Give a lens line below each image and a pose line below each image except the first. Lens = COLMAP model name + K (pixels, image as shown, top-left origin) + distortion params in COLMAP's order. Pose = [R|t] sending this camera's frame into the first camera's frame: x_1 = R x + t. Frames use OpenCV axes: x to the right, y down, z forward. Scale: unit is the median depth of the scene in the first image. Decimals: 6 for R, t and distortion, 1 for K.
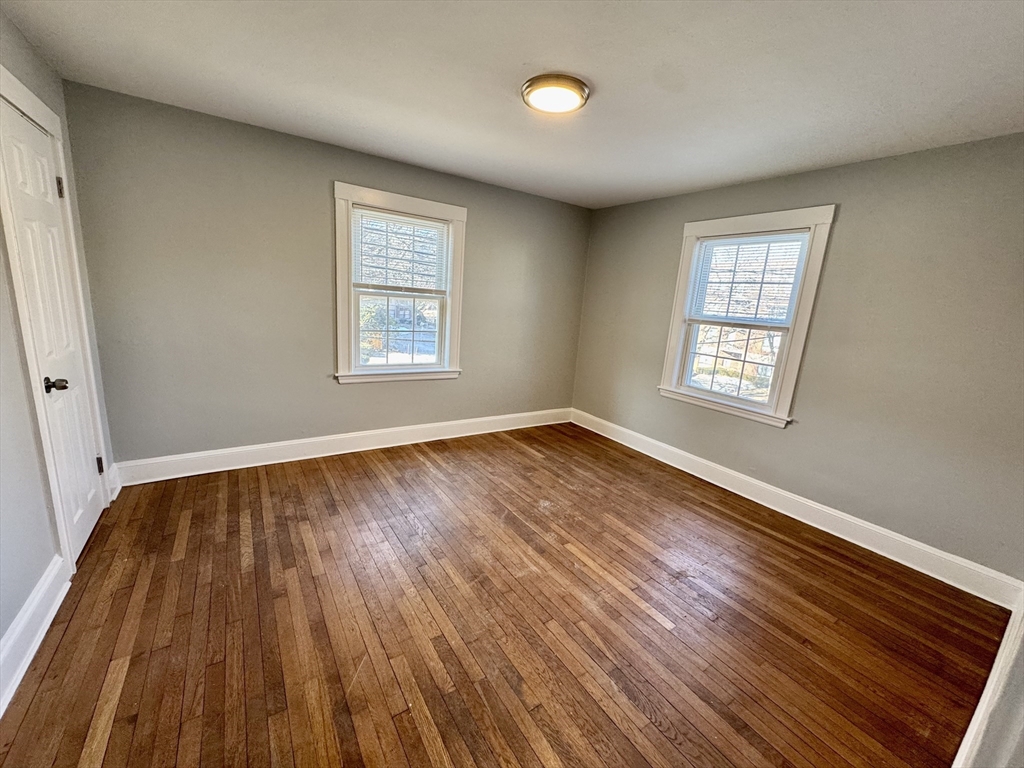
lens RADIAL K [[410.1, 0, 510.9], [0, 410.1, 383.7], [0, 0, 1]] dist [0.001122, 0.000011]
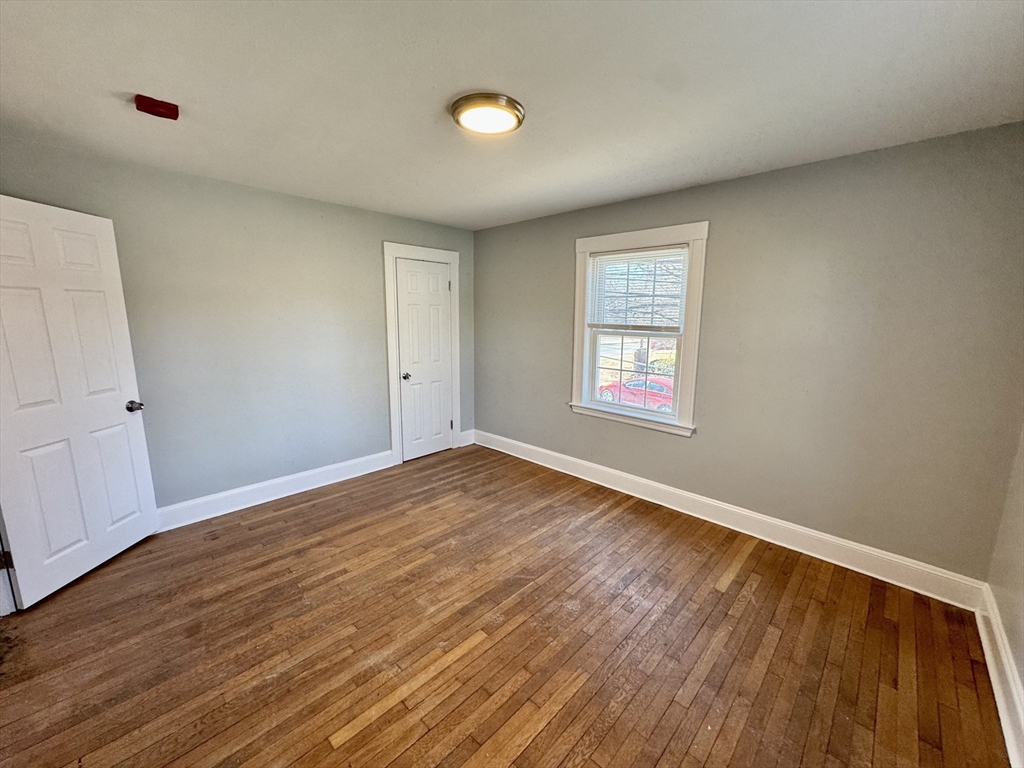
lens RADIAL K [[410.1, 0, 510.9], [0, 410.1, 383.7], [0, 0, 1]] dist [0.001122, 0.000011]
pose [[0.215370, 0.094594, -0.971940, 0.795222], [-0.199972, 0.978478, 0.050919, -0.124112], [0.955838, 0.183394, 0.229651, 0.699052]]
